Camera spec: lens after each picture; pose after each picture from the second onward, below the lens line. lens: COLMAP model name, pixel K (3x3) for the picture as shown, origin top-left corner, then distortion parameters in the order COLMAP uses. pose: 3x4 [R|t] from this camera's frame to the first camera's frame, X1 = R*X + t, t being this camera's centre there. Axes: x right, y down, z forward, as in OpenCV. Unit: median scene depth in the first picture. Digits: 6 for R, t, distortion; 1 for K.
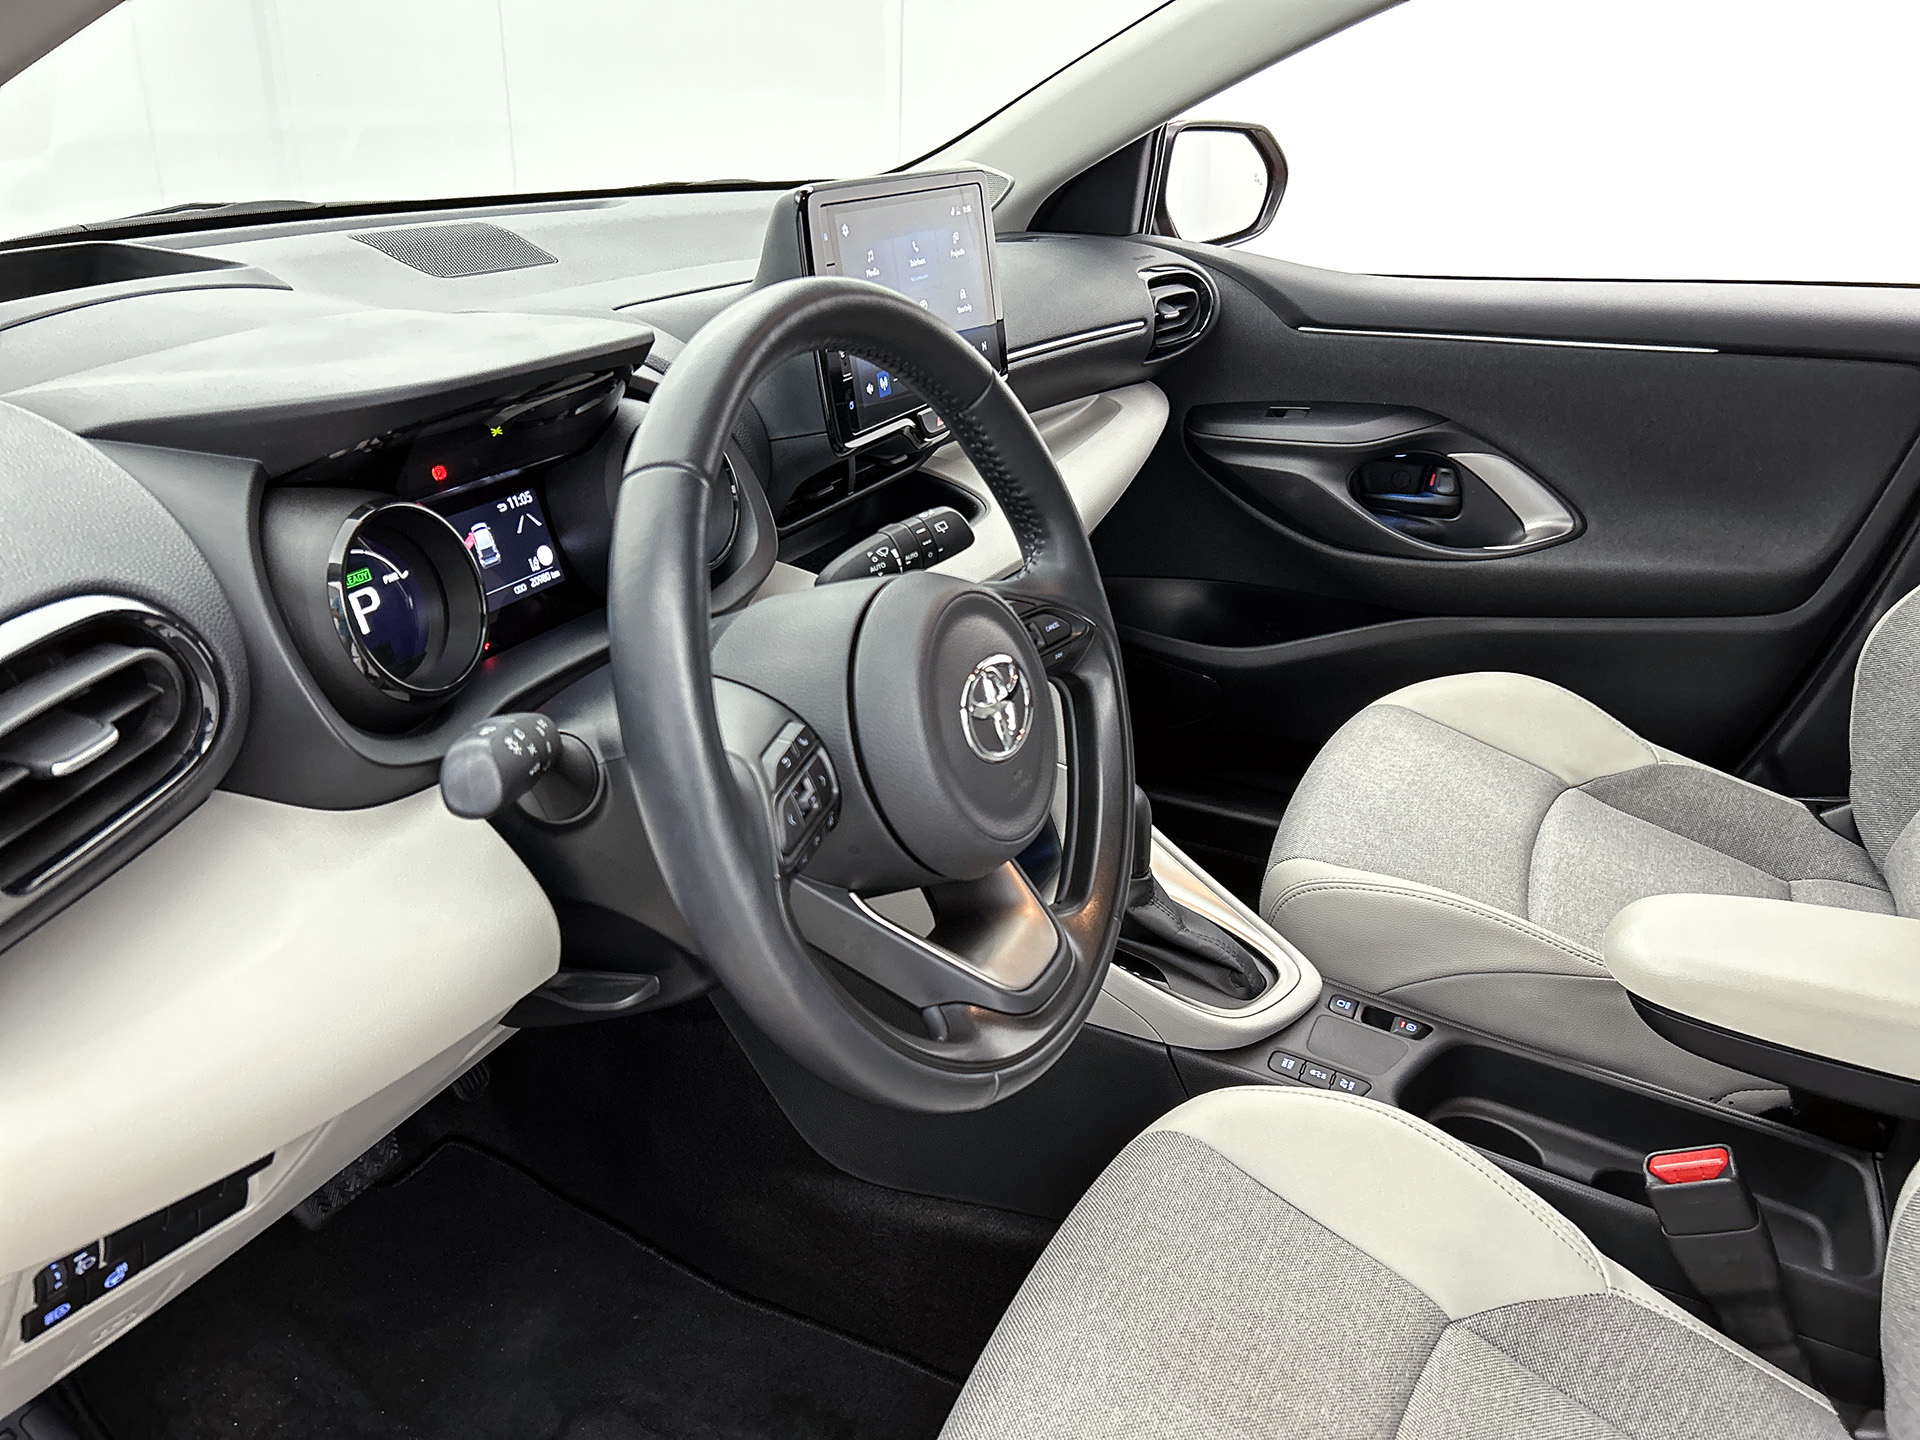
lens RADIAL K [[1469.3, 0, 968.4], [0, 1469.3, 707.8], [0, 0, 1]] dist [0.025212, -0.009503]
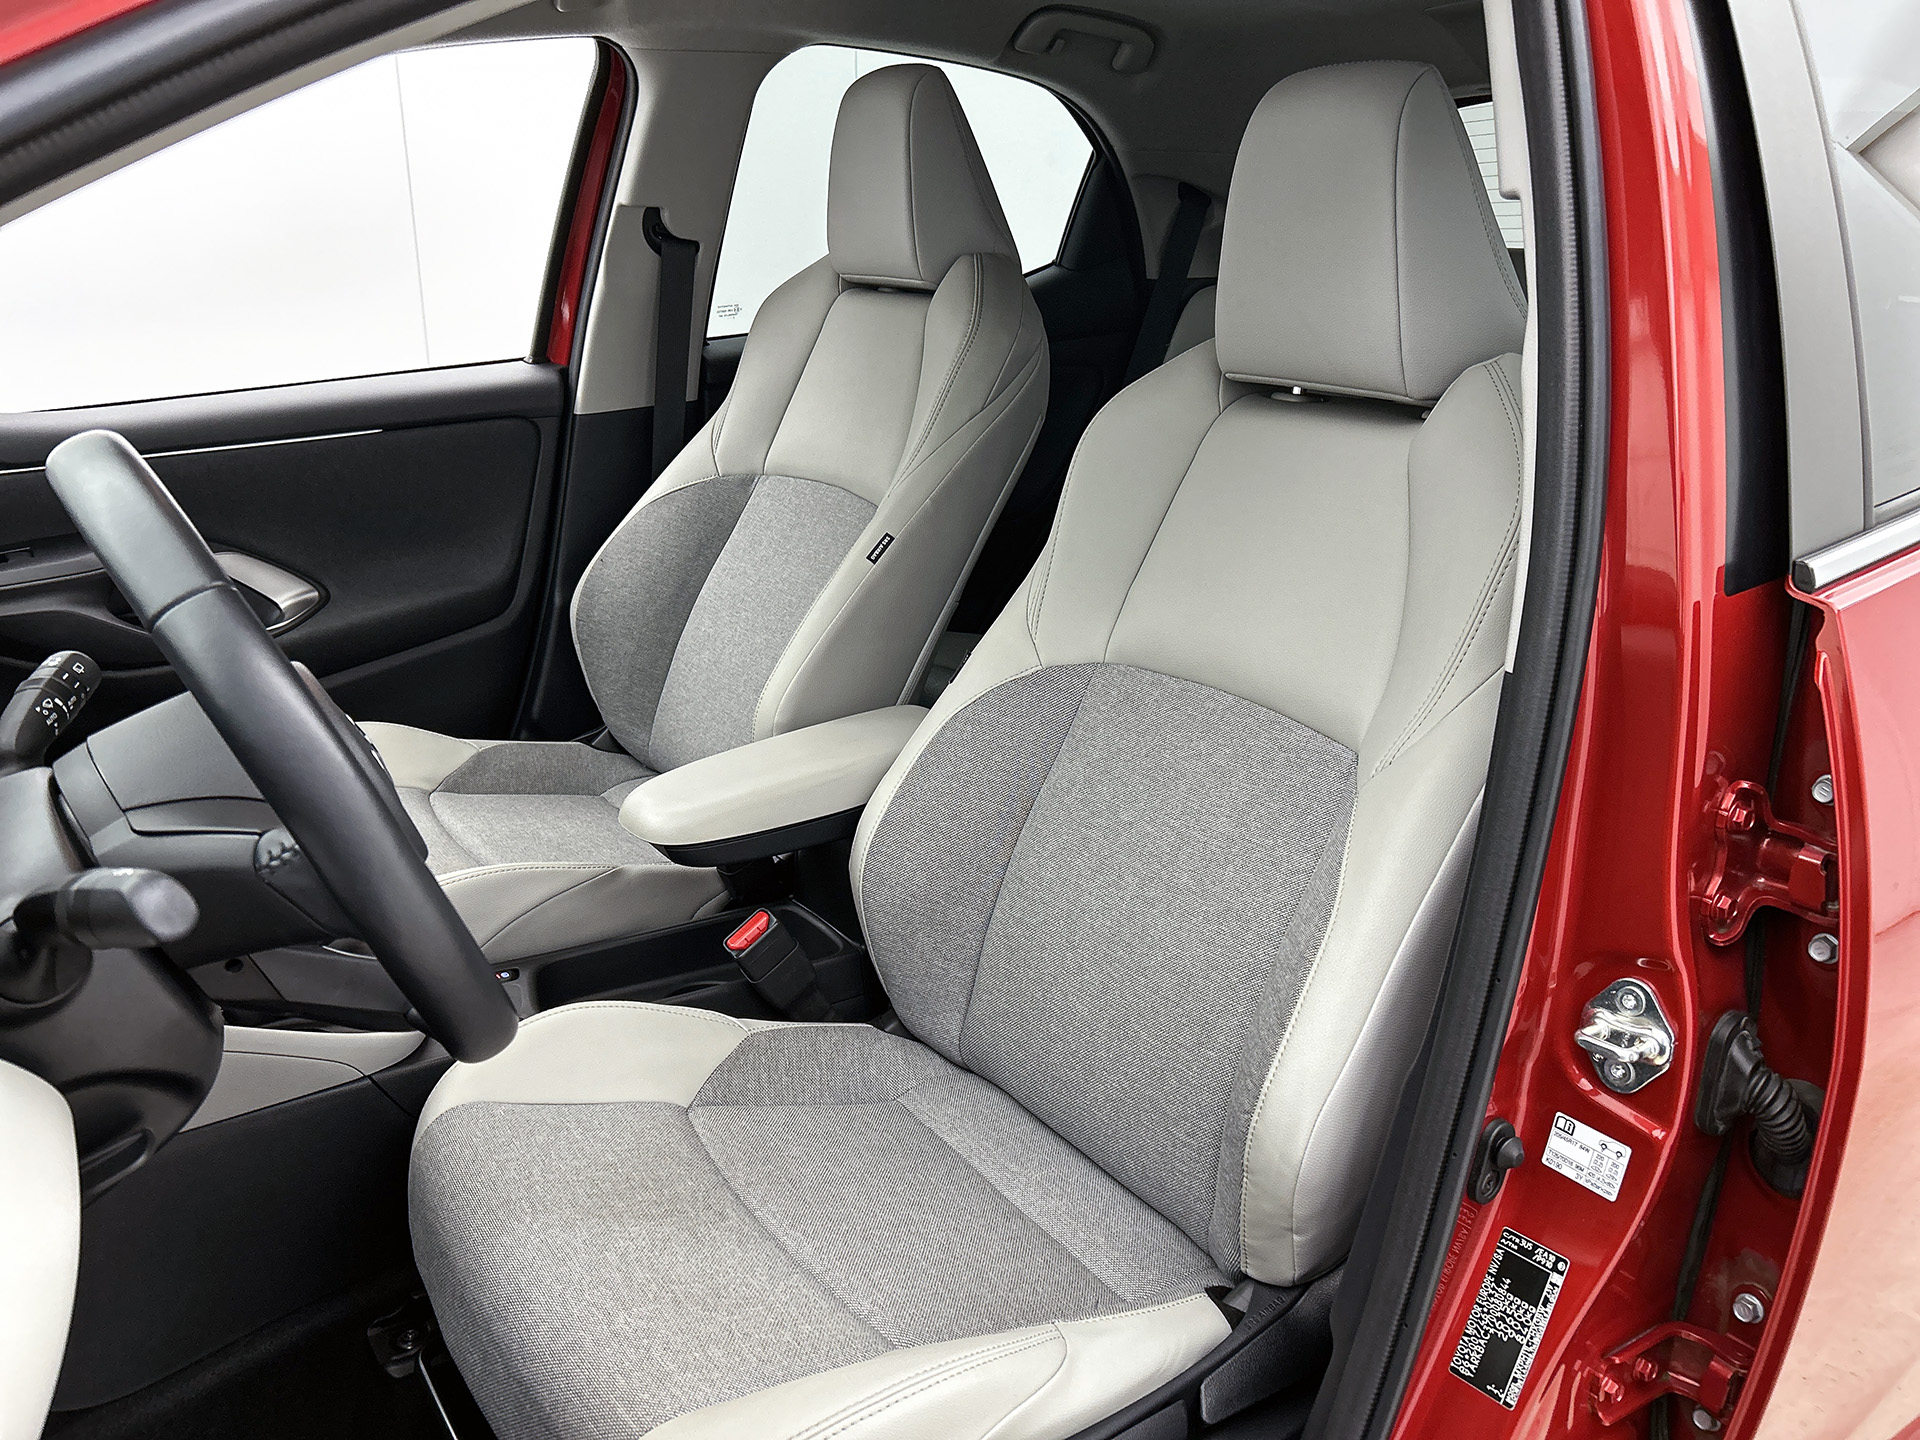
lens RADIAL K [[1469.3, 0, 968.4], [0, 1469.3, 707.8], [0, 0, 1]] dist [0.025212, -0.009503]
pose [[0.493636, -0.301098, 0.815882, -0.440356], [0.357359, 0.925518, 0.125344, -0.005810], [-0.792854, 0.229688, 0.564469, -0.050537]]
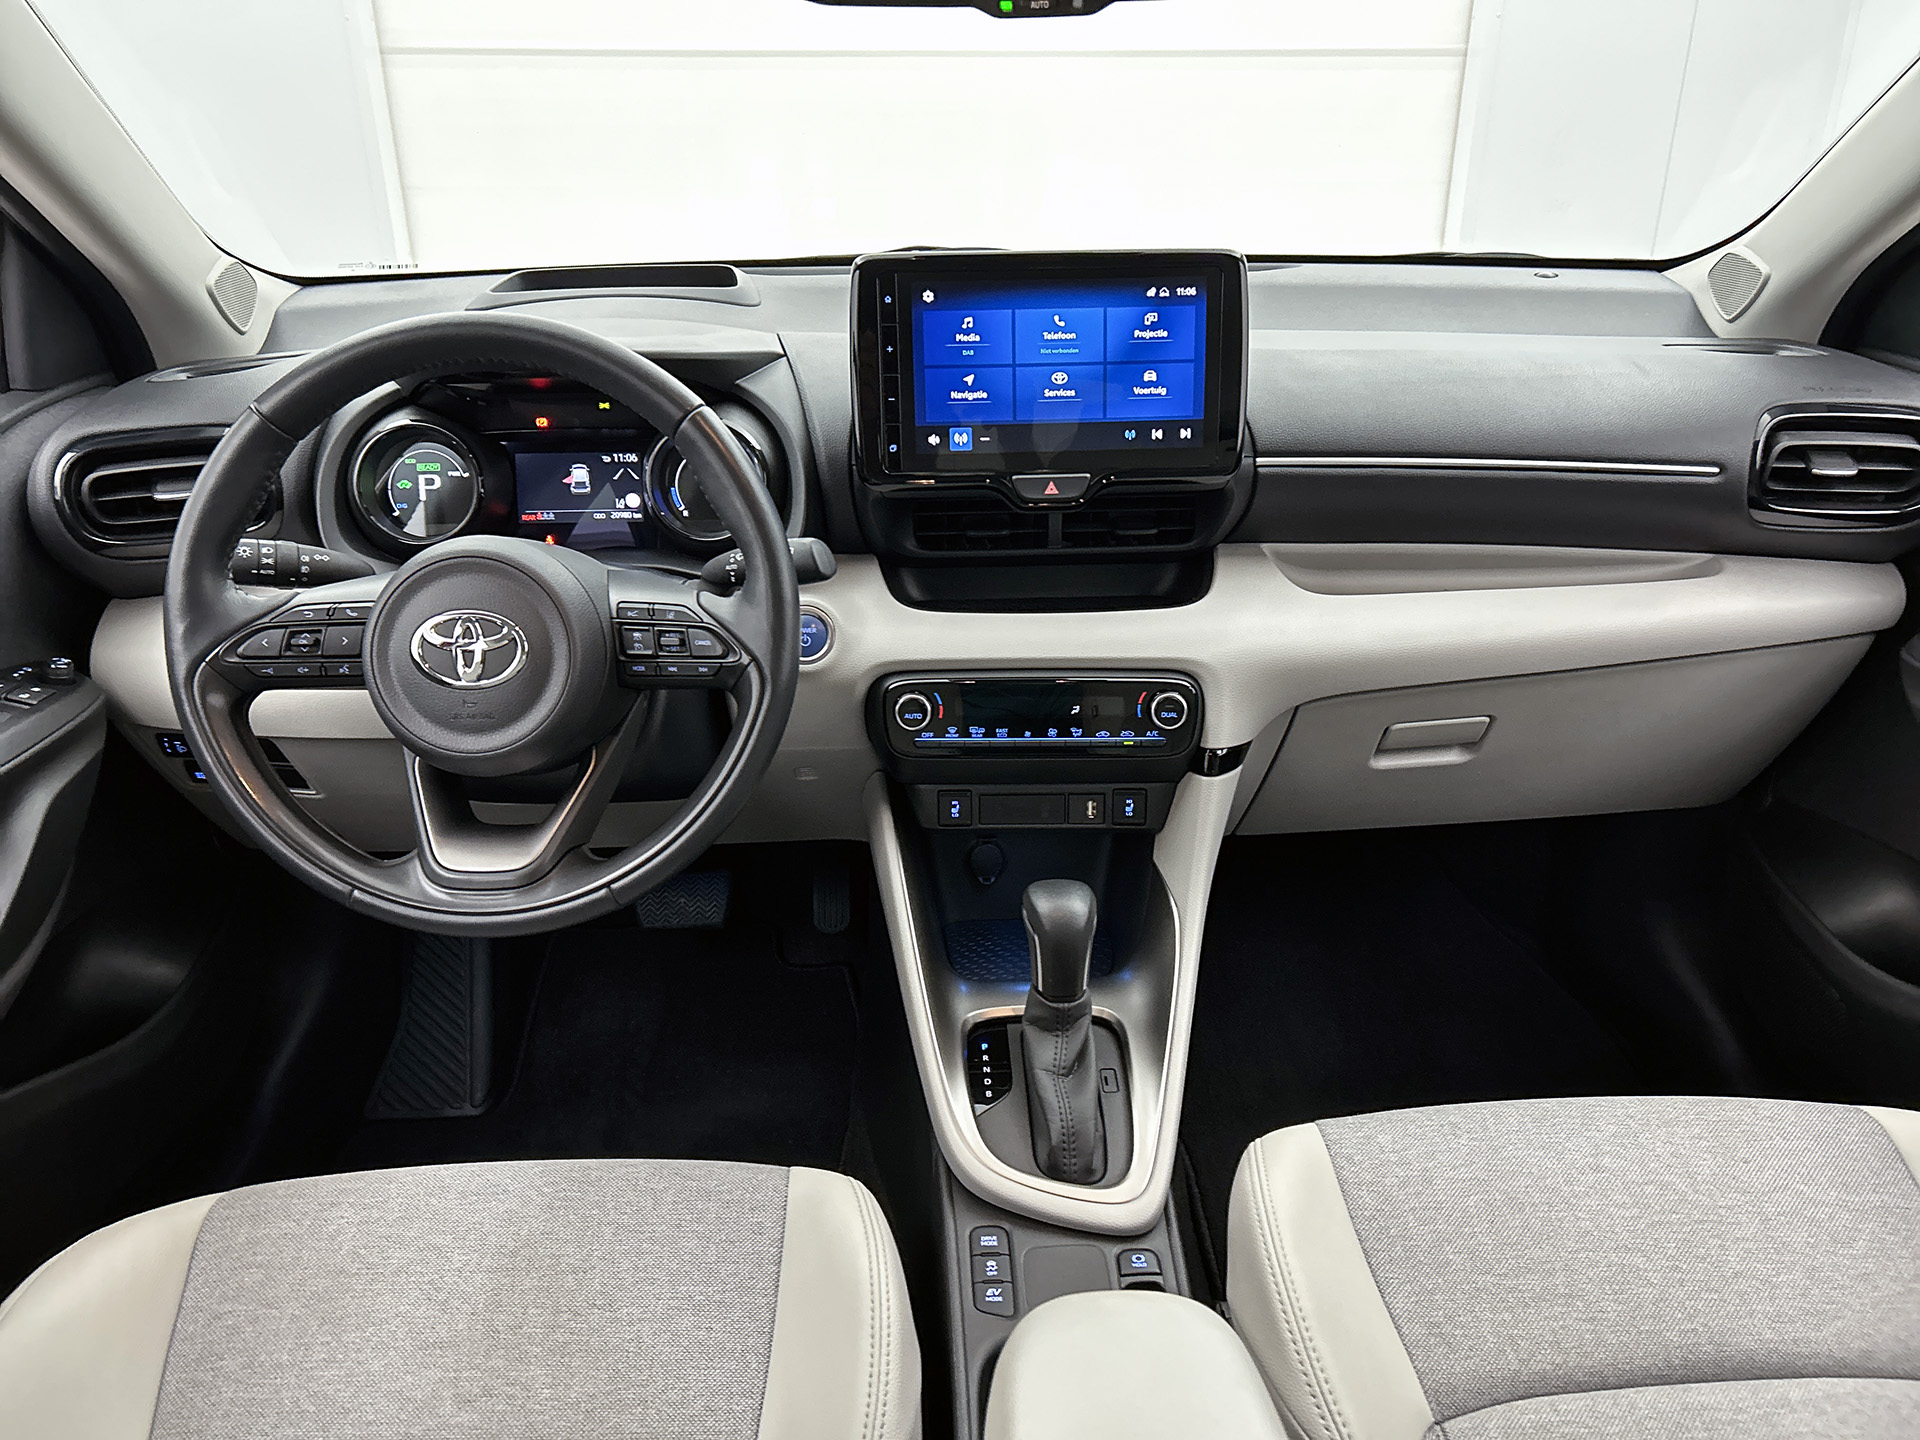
lens RADIAL K [[1469.3, 0, 968.4], [0, 1469.3, 707.8], [0, 0, 1]] dist [0.025212, -0.009503]
pose [[0.455080, 0.314303, -0.833136, 0.791330], [-0.337316, 0.926753, 0.165369, -0.189166], [0.824087, 0.205774, 0.527766, 0.411152]]
